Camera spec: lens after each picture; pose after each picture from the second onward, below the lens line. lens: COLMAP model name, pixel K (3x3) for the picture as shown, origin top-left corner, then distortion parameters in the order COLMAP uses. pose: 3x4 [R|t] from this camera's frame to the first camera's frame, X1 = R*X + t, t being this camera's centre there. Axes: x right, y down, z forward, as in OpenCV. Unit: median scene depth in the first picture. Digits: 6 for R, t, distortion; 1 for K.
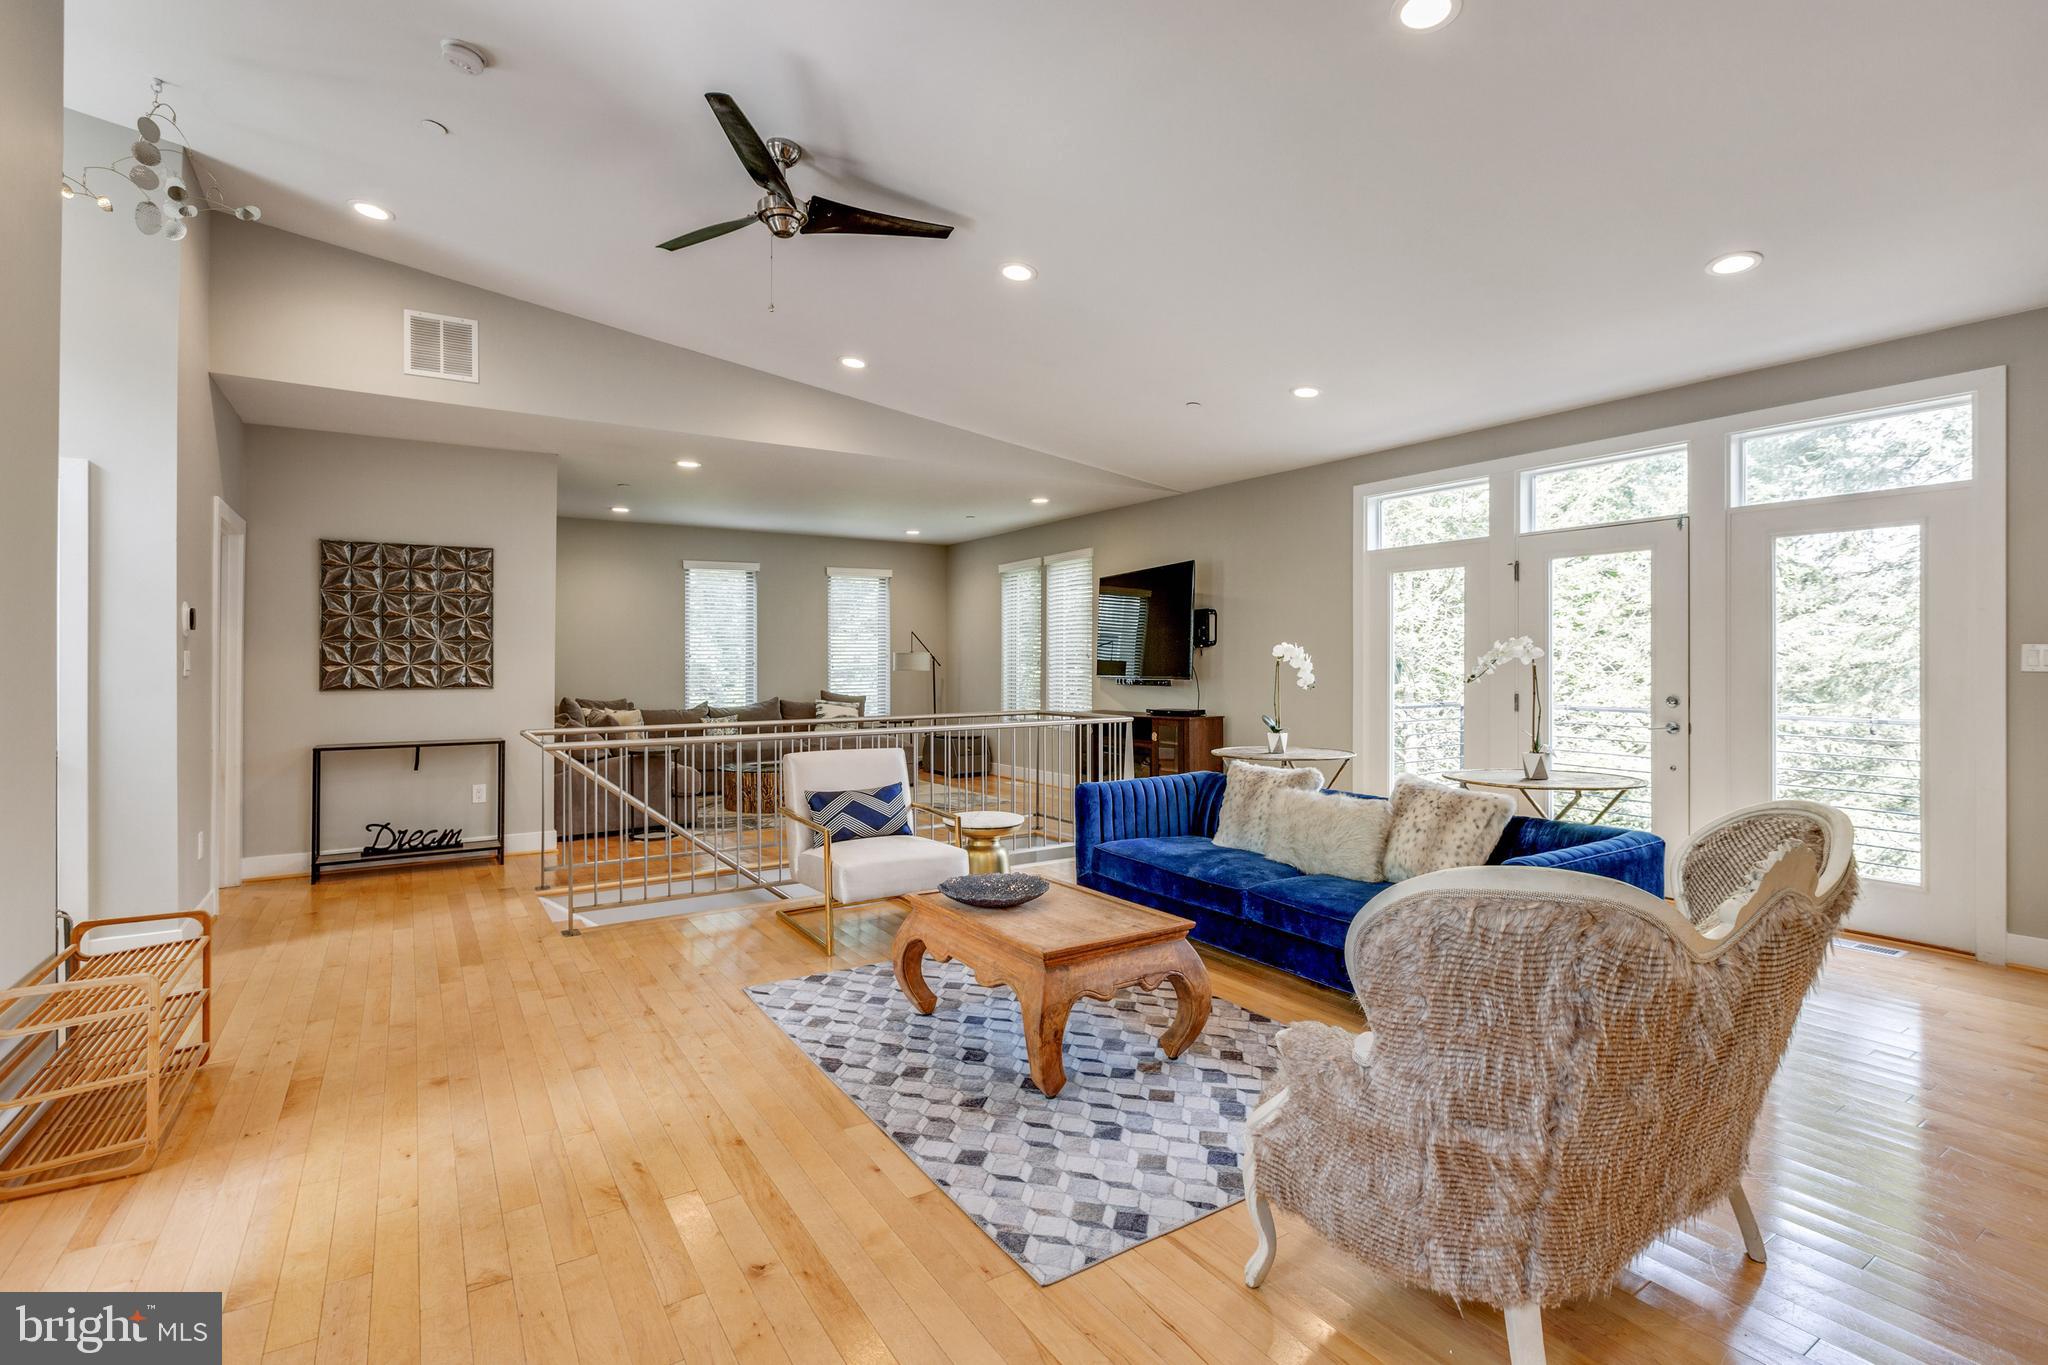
lens RADIAL K [[963.0, 0, 1017.6], [0, 963.0, 665.2], [0, 0, 1]] dist [-0.000520, -0.000990]
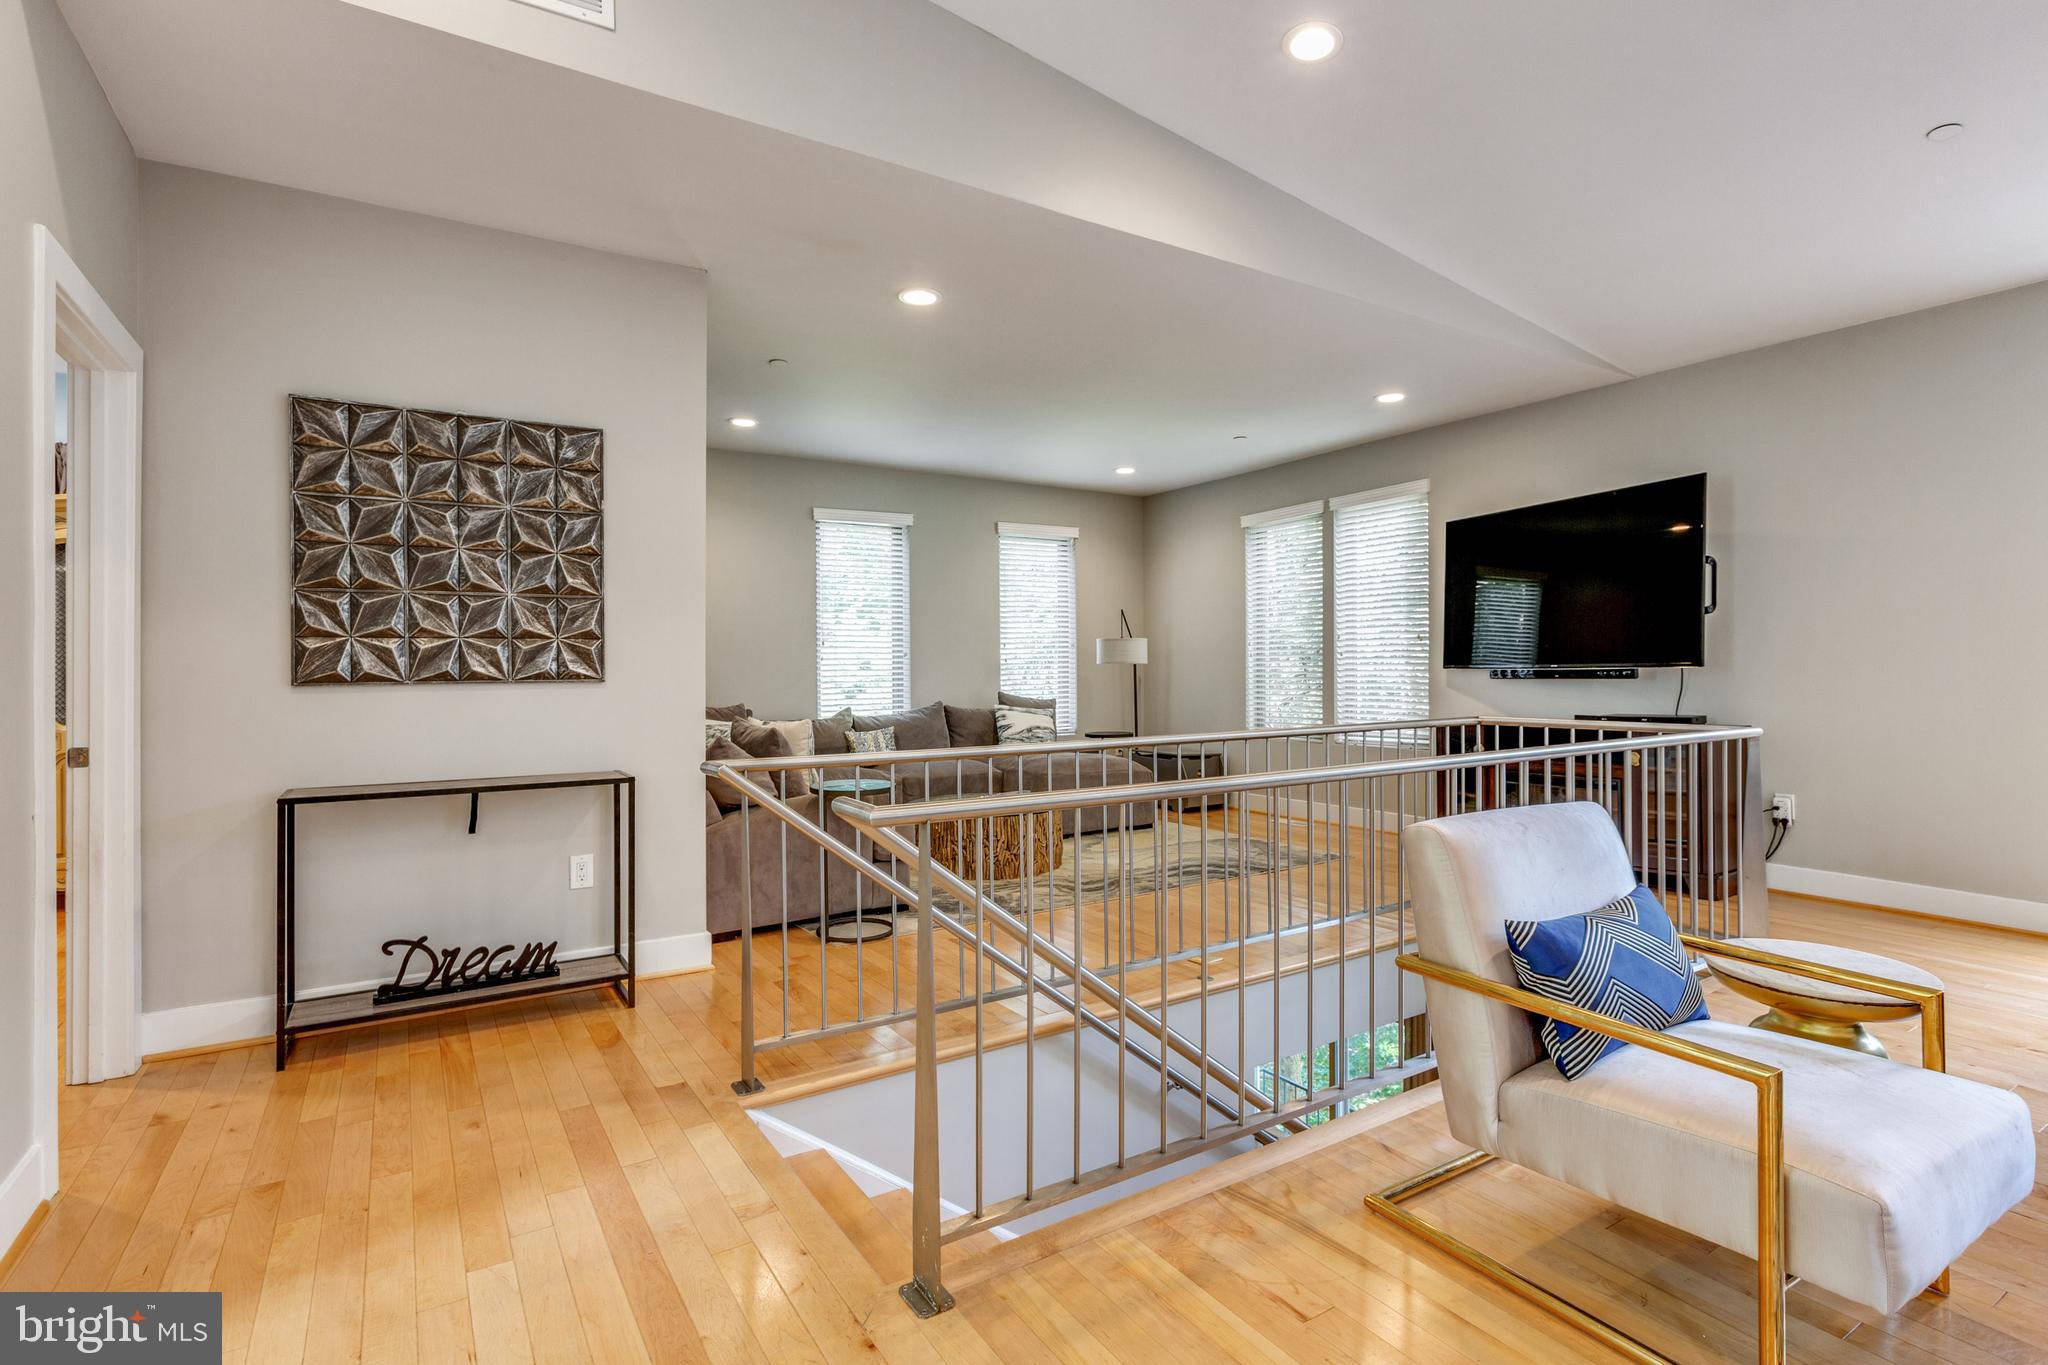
lens RADIAL K [[991.2, 0, 1015.9], [0, 991.2, 677.9], [0, 0, 1]] dist [0.000424, 0.000330]
pose [[0.999952, -0.004842, -0.008463, -0.312208], [0.004880, 0.999978, 0.004405, 0.021188], [0.008441, -0.004446, 0.999954, 0.443358]]
